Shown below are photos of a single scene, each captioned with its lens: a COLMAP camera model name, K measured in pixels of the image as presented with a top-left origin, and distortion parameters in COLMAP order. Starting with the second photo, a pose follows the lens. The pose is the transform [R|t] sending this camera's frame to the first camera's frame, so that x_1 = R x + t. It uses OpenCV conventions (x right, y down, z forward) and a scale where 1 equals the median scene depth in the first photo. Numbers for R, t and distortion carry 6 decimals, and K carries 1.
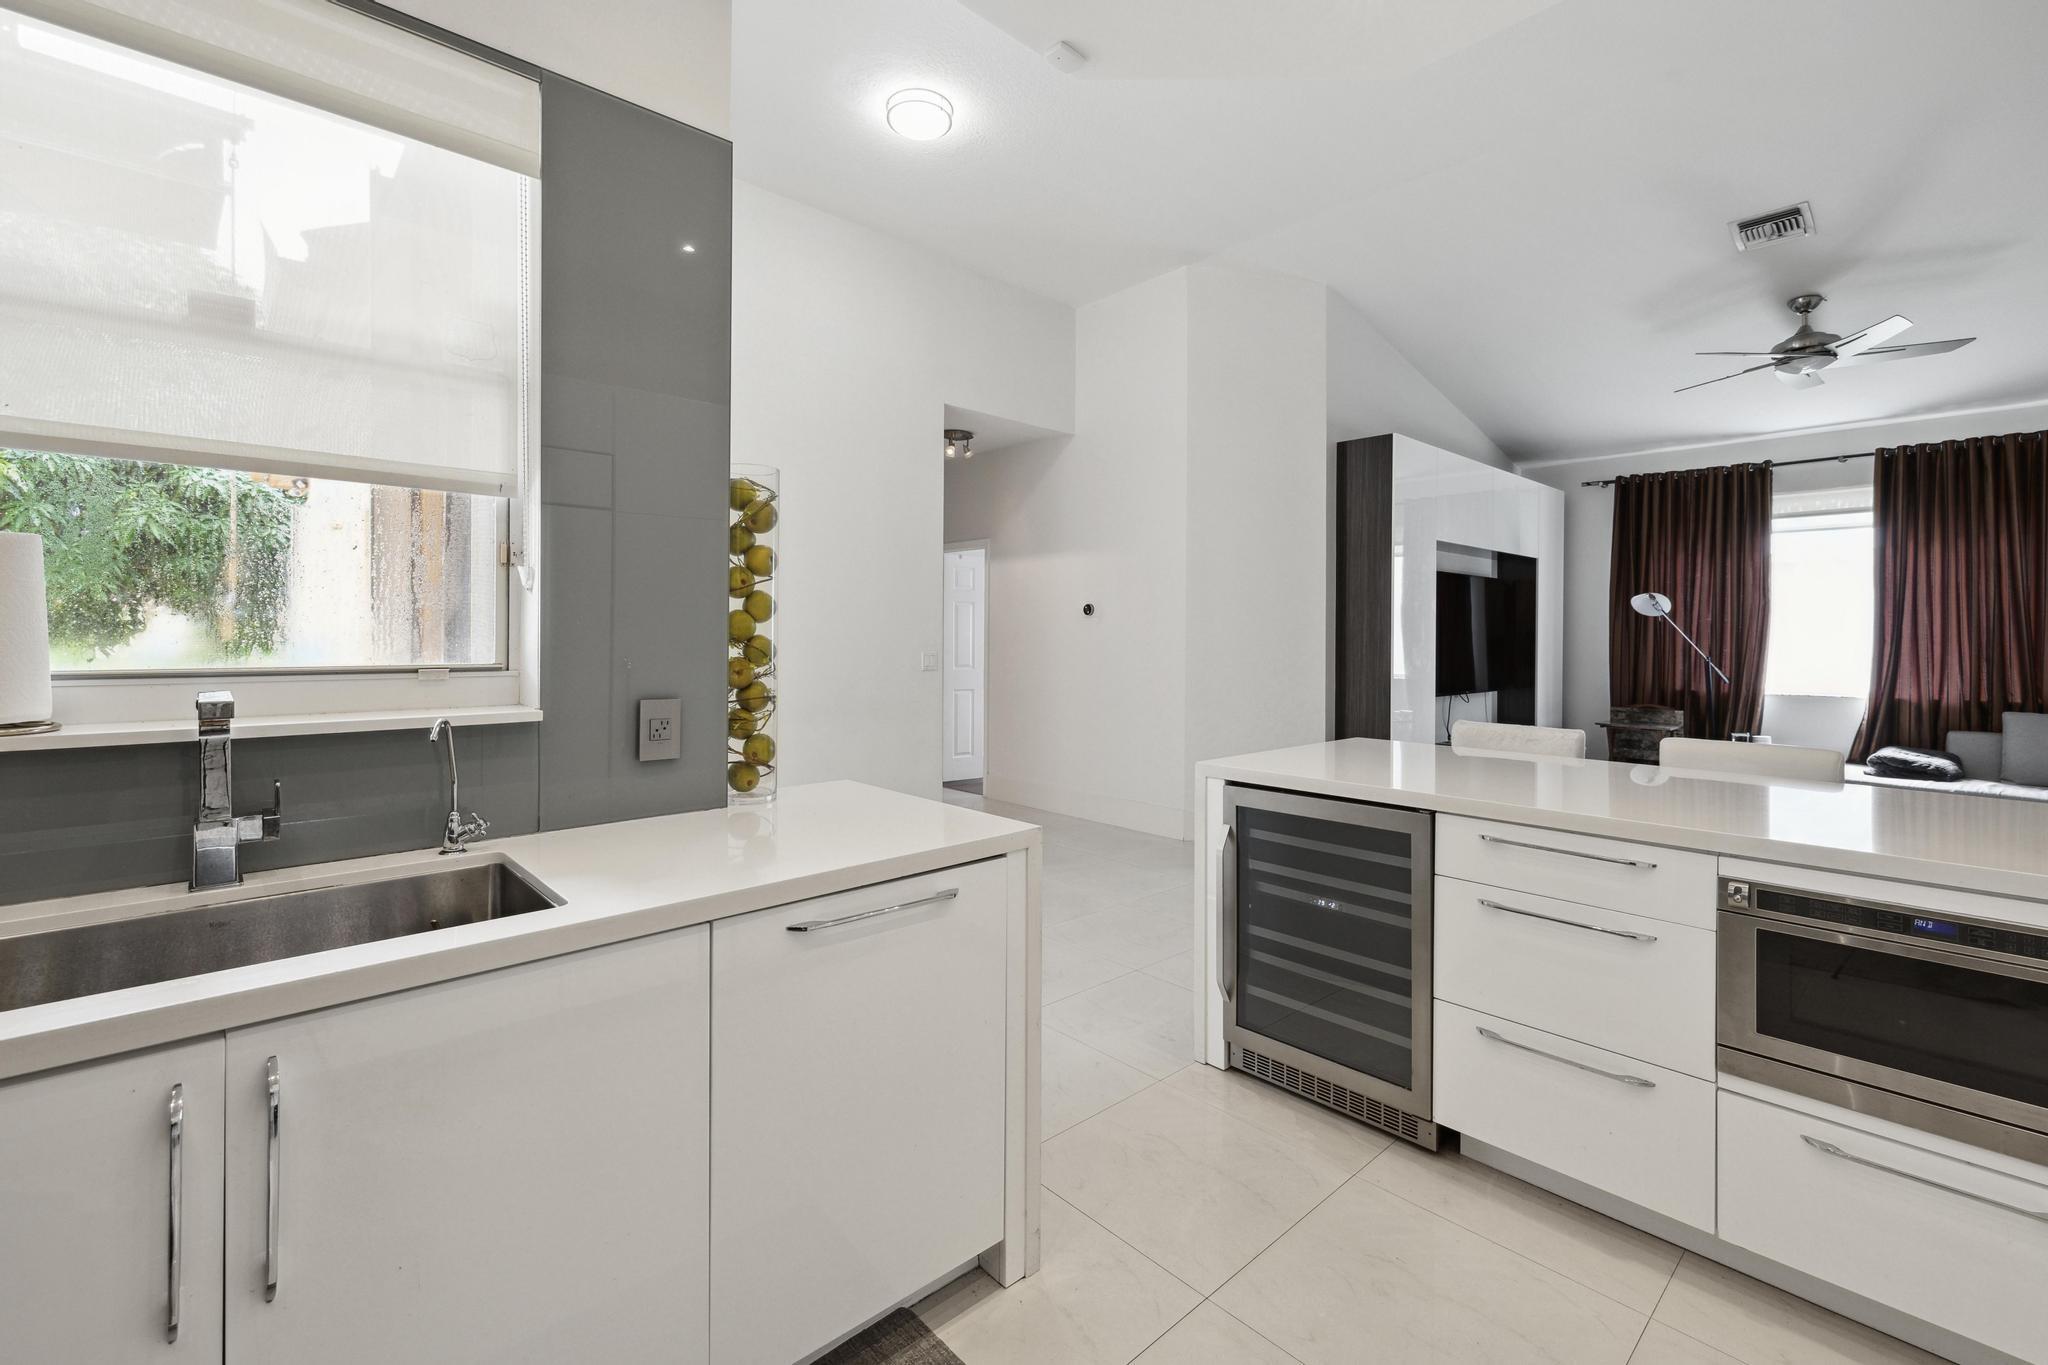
lens RADIAL K [[884.9, 0, 1019.1], [0, 884.9, 637.7], [0, 0, 1]] dist [0.000838, -0.000013]
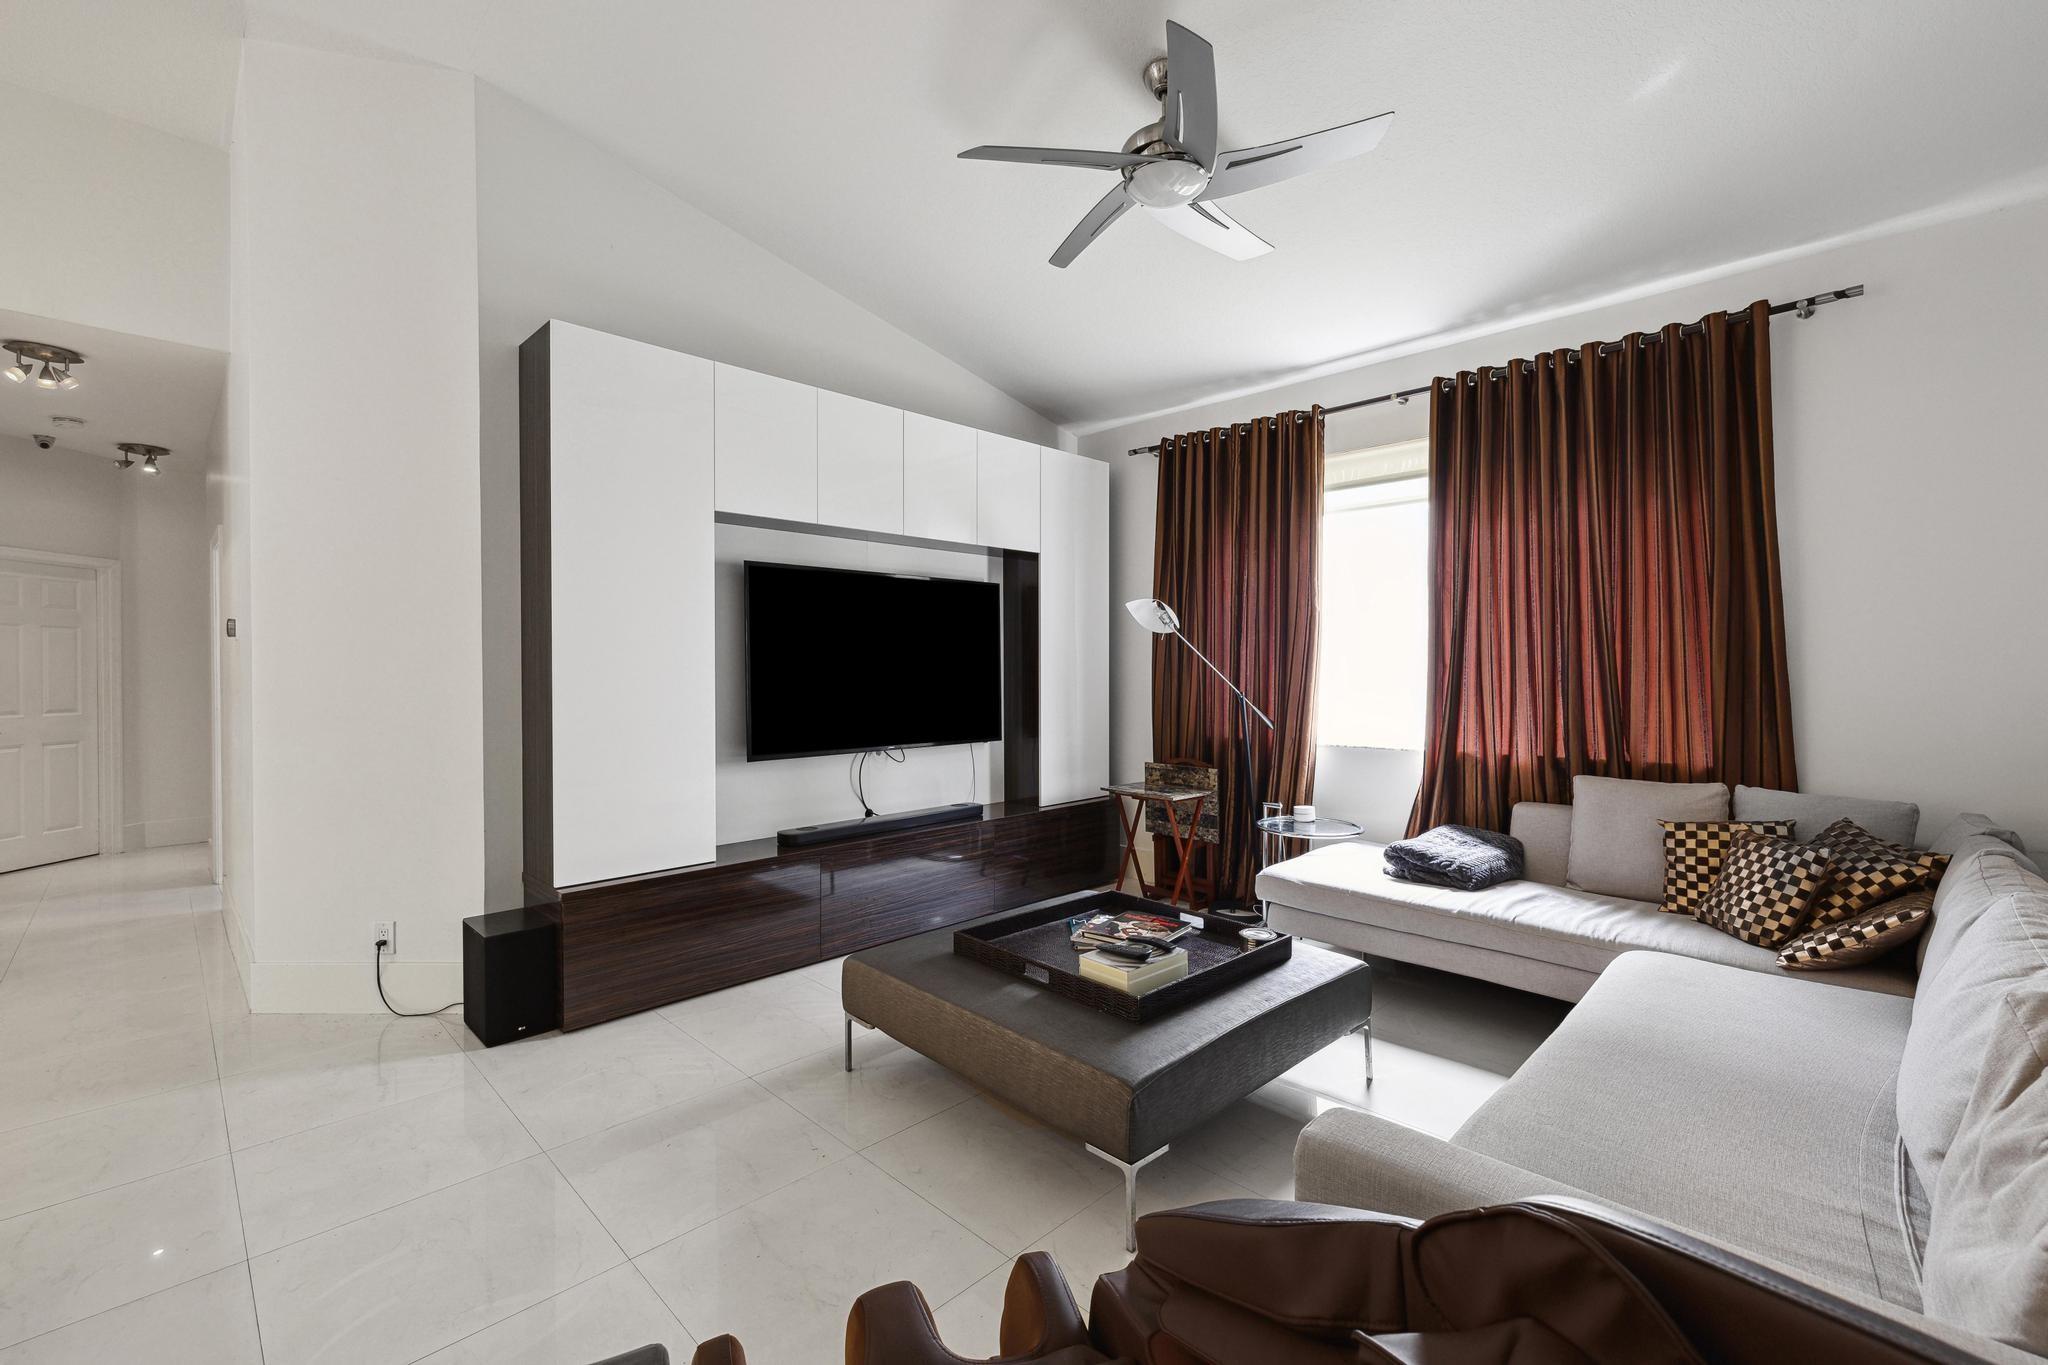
lens RADIAL K [[865.9, 0, 1029.8], [0, 865.9, 674.8], [0, 0, 1]] dist [0.000677, -0.000131]
pose [[0.998260, -0.007741, 0.058449, 0.621711], [0.007288, 0.999942, 0.007969, 0.002153], [-0.058507, -0.007529, 0.998259, 0.361711]]
